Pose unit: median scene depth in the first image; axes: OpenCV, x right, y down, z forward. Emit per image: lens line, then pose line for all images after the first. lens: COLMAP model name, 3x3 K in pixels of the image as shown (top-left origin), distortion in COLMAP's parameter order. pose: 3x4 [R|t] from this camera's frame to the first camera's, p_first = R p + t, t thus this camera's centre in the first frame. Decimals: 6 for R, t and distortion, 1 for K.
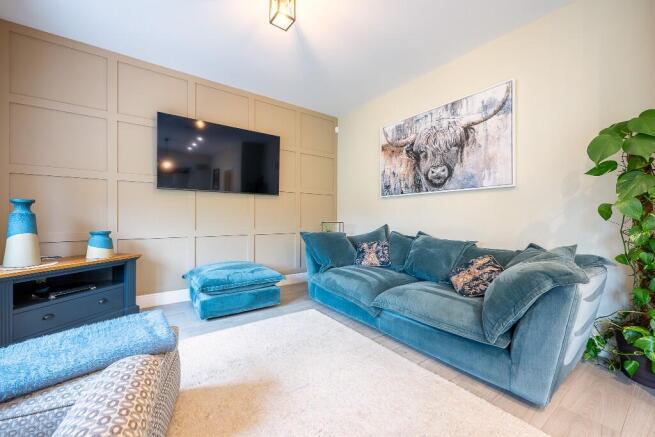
lens RADIAL K [[260.2, 0, 328.3], [0, 260.2, 218.8], [0, 0, 1]] dist [0.001942, 0.000048]
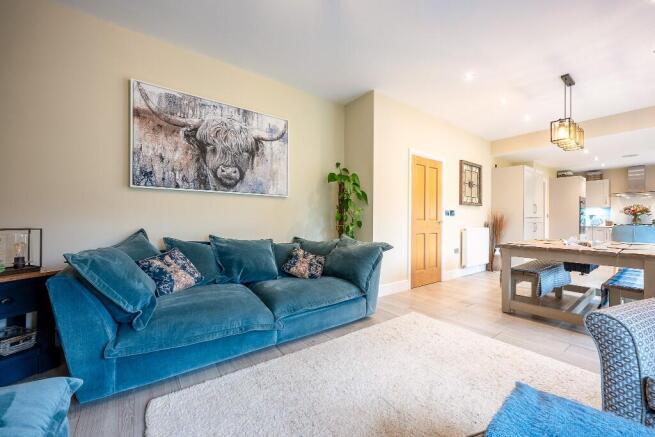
lens RADIAL K [[260.2, 0, 328.3], [0, 260.2, 218.8], [0, 0, 1]] dist [0.001942, 0.000048]
pose [[-0.015286, 0.000385, 0.999883, -0.547801], [-0.002093, 0.999998, -0.000417, -0.006266], [-0.999881, -0.002099, -0.015285, 0.640071]]
